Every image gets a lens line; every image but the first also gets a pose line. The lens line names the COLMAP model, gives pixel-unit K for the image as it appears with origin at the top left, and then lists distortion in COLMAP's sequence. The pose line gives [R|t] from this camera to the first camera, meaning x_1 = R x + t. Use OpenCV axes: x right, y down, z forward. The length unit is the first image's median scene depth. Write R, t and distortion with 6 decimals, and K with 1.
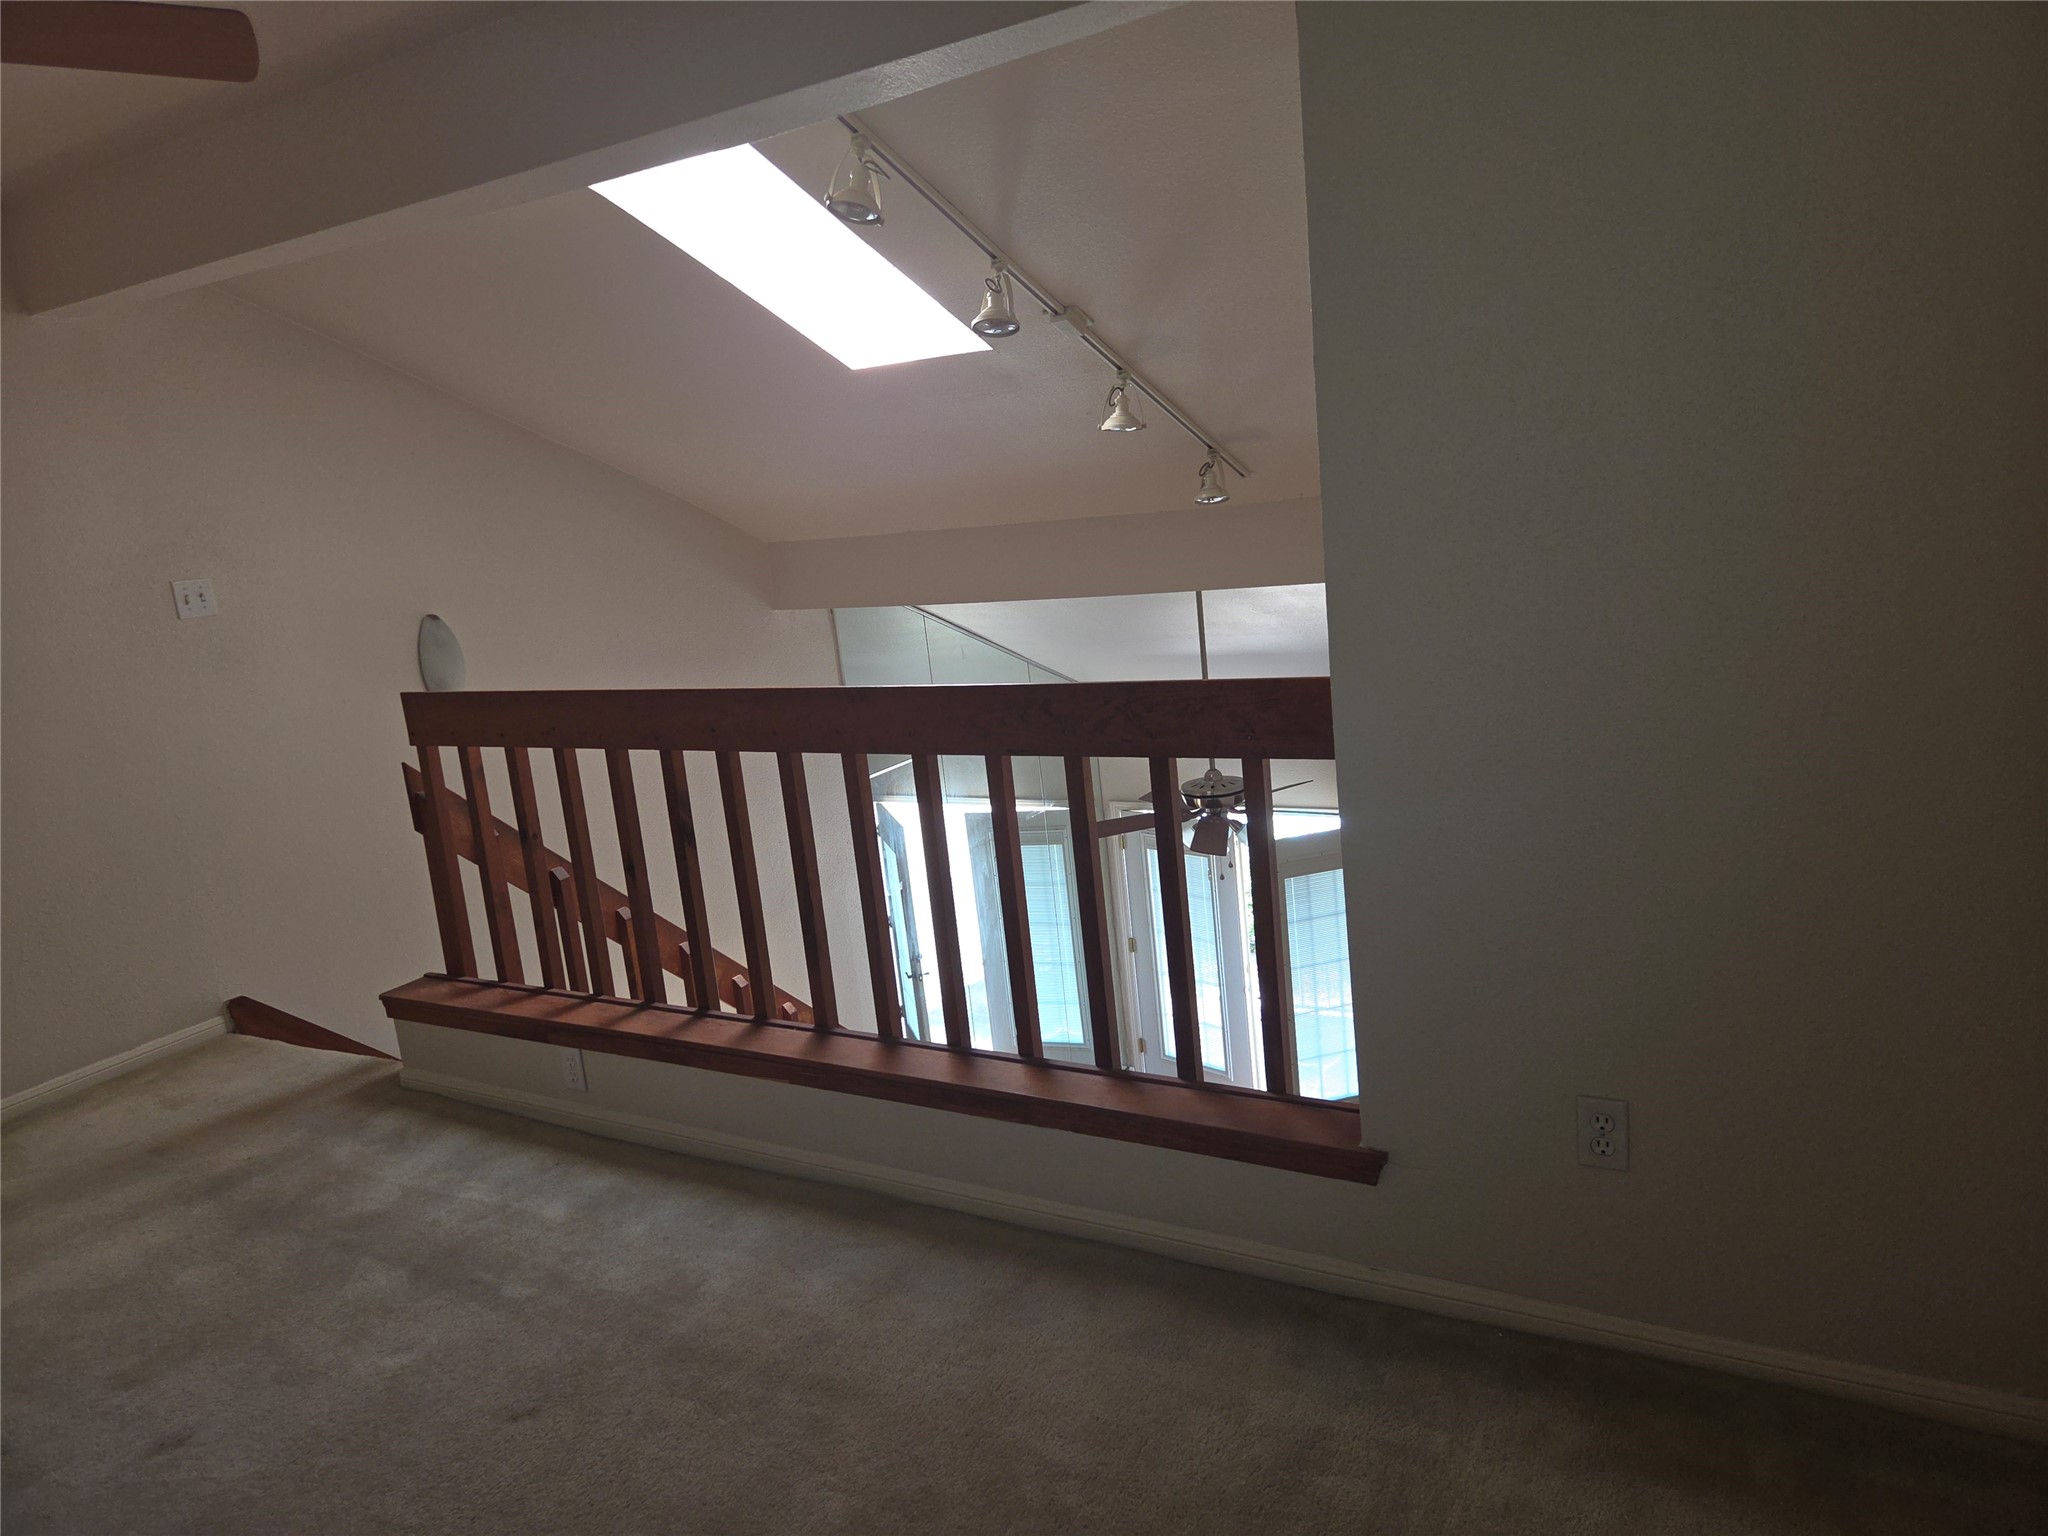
lens RADIAL K [[1371.1, 0, 1017.8], [0, 1371.1, 758.4], [0, 0, 1]] dist [0.061908, -0.049644]
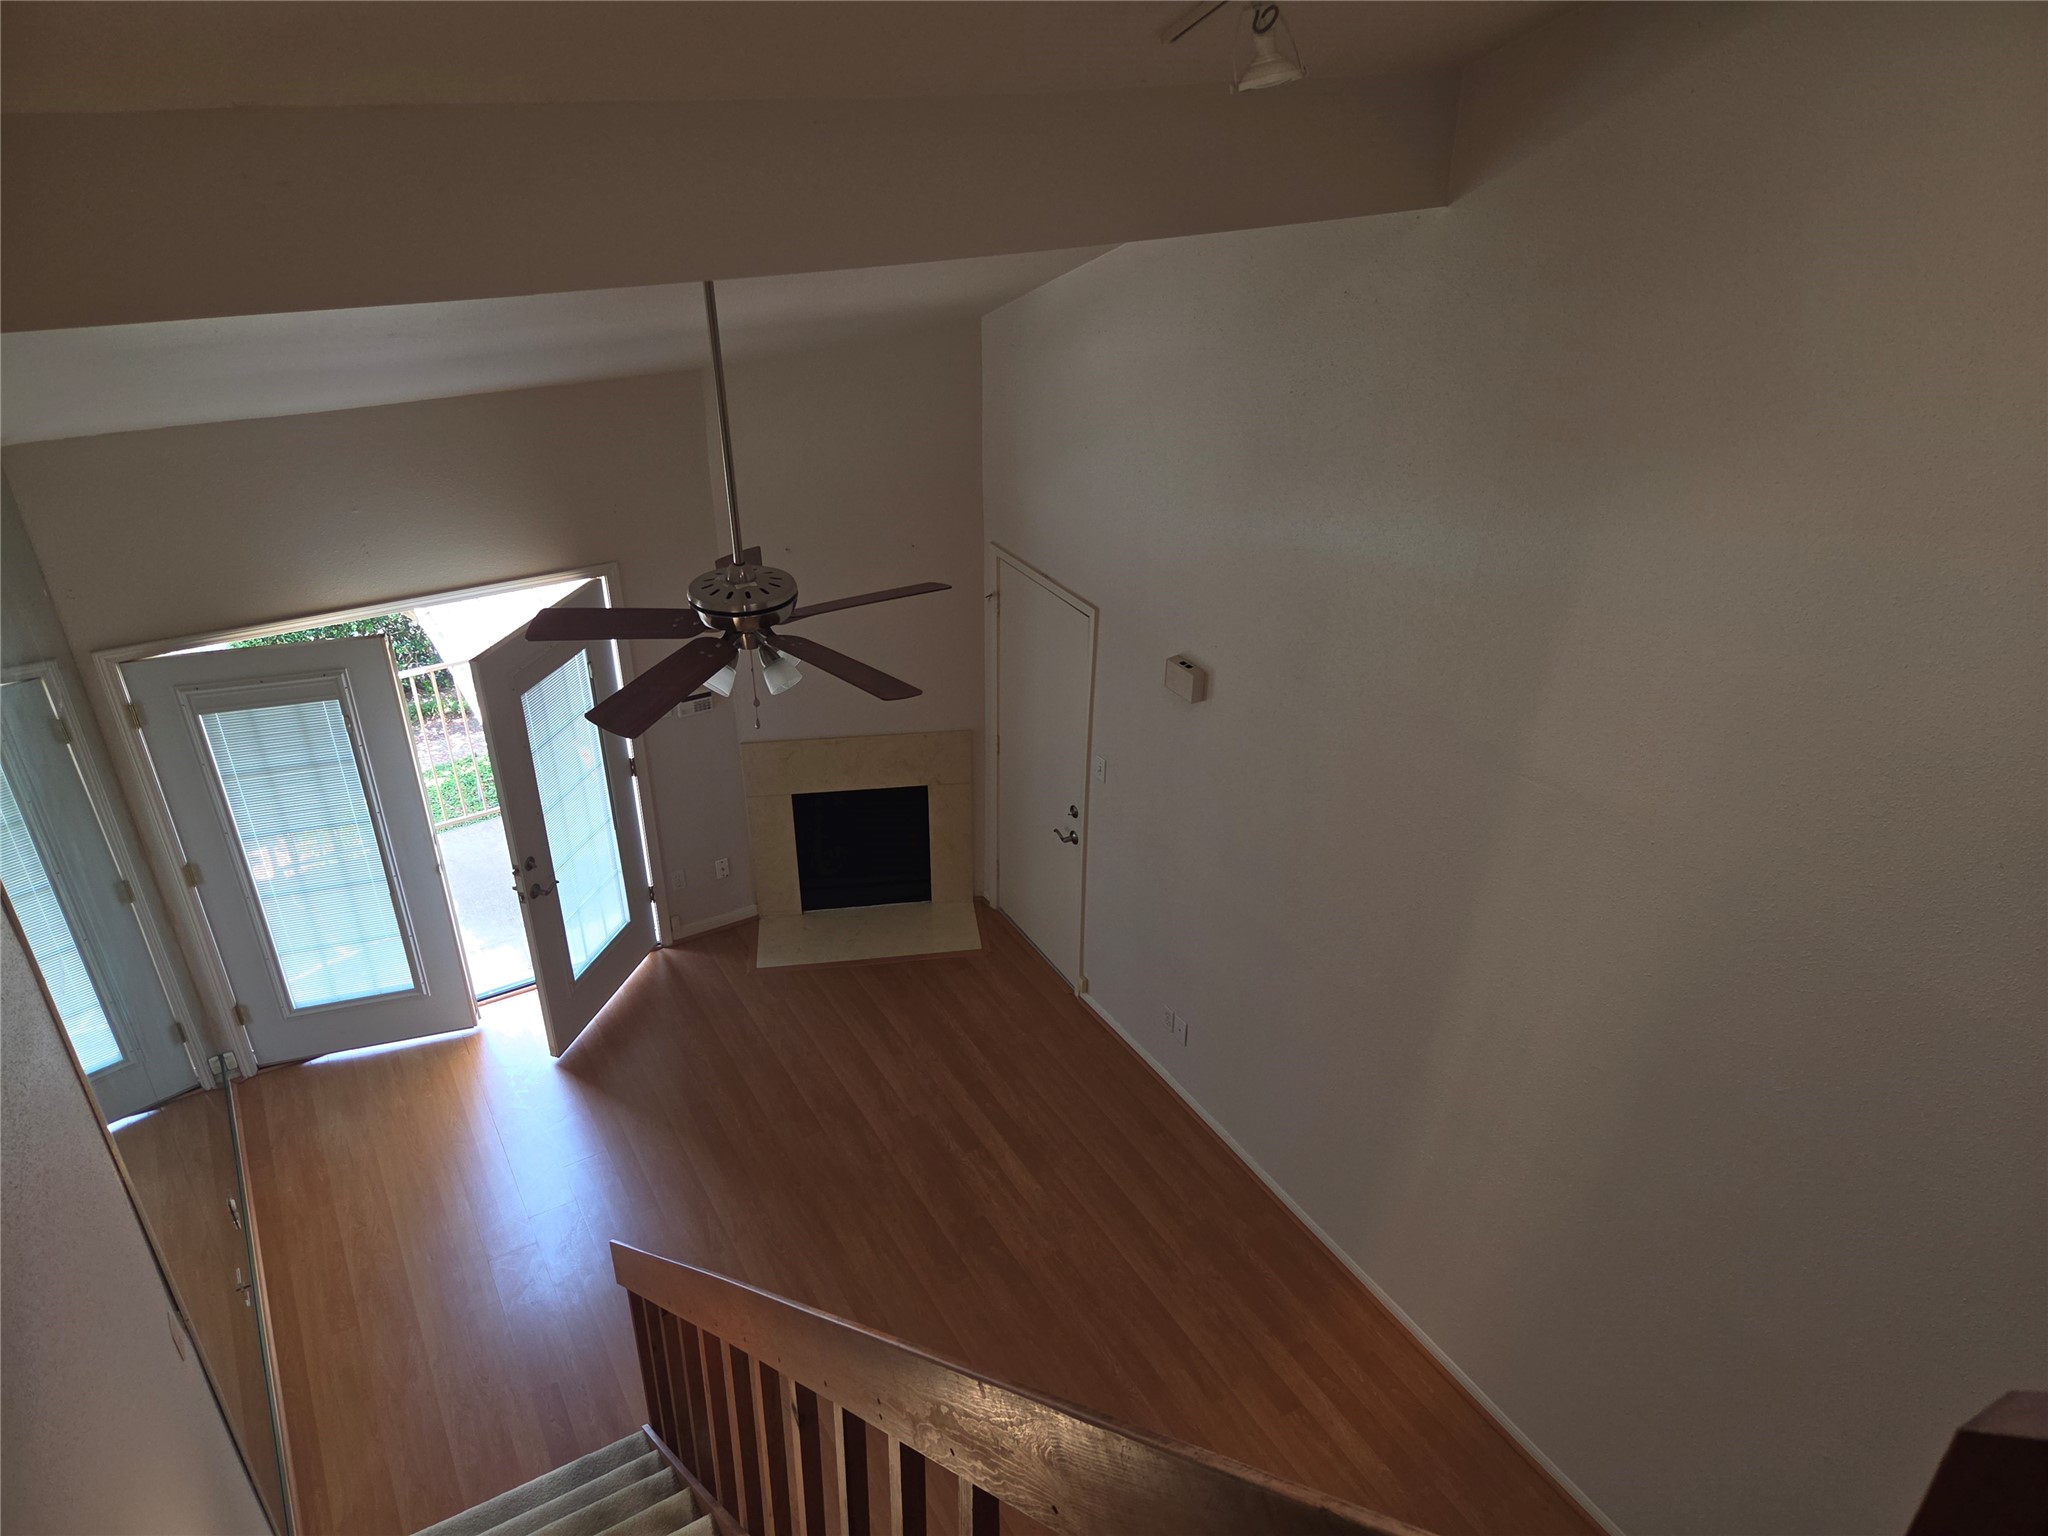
lens RADIAL K [[1349.4, 0, 1047.9], [0, 1349.4, 778.6], [0, 0, 1]] dist [0.059648, -0.042762]
pose [[0.468513, -0.339042, 0.815810, -0.554916], [0.114009, 0.938911, 0.324727, -0.140922], [-0.876069, -0.059129, 0.478546, 1.012813]]
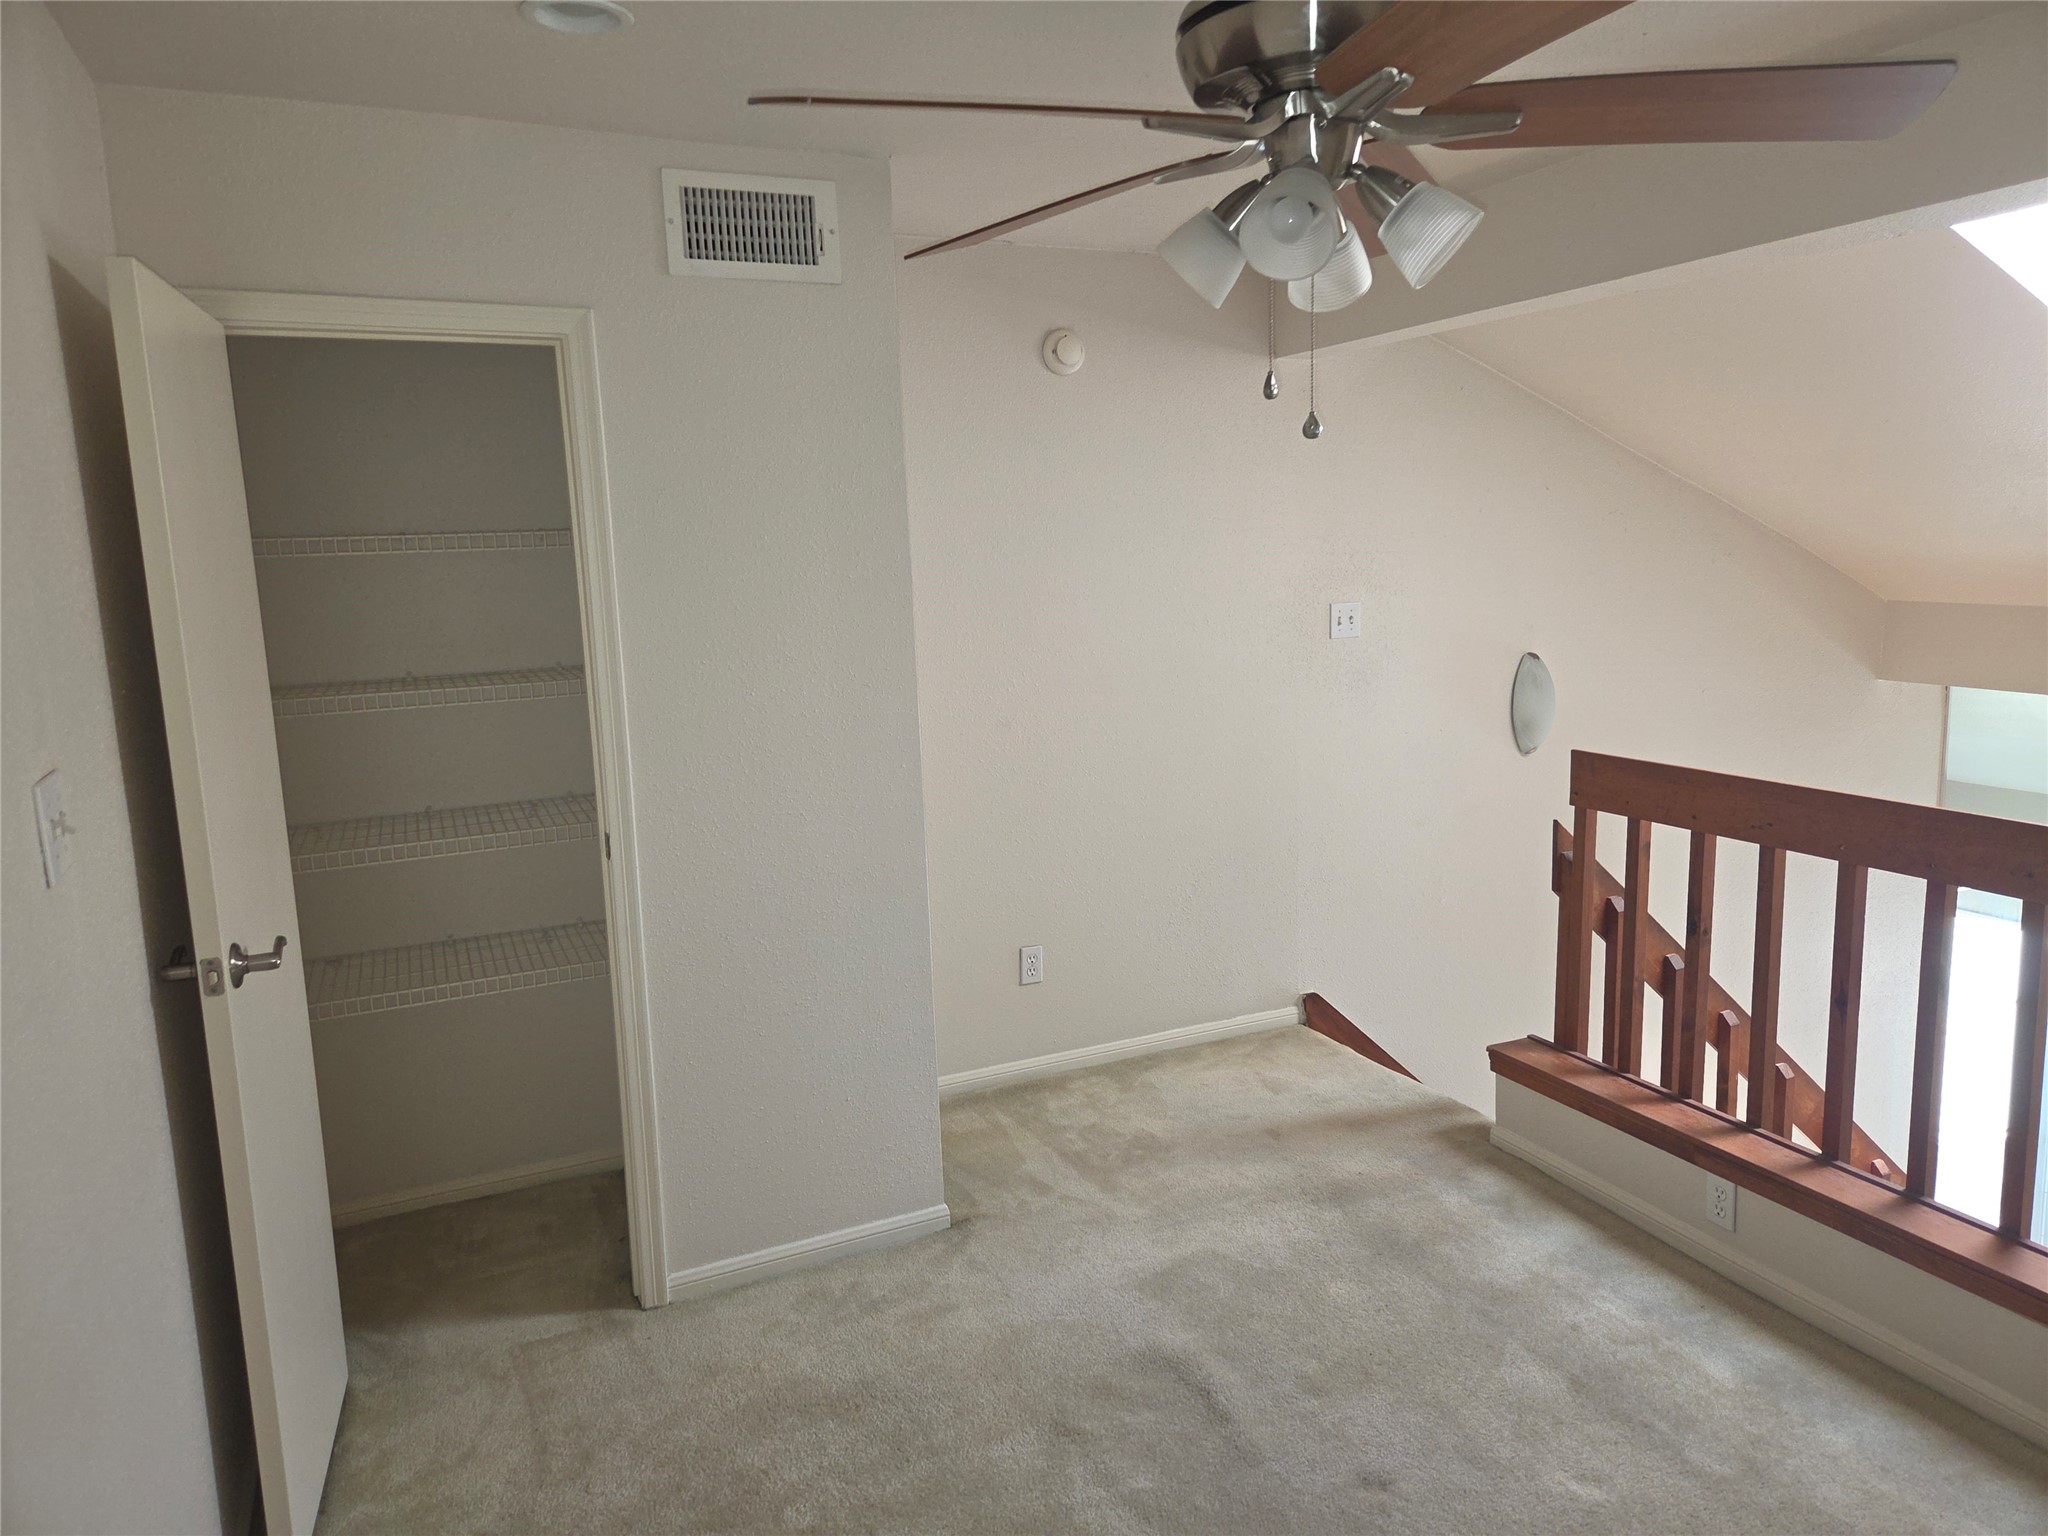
lens RADIAL K [[1366.9, 0, 1029.8], [0, 1366.9, 755.4], [0, 0, 1]] dist [0.060317, -0.049430]
pose [[0.819458, 0.165733, -0.548653, -0.227128], [-0.167312, 0.984756, 0.047572, -0.026129], [0.548174, 0.052813, 0.834695, -0.008393]]
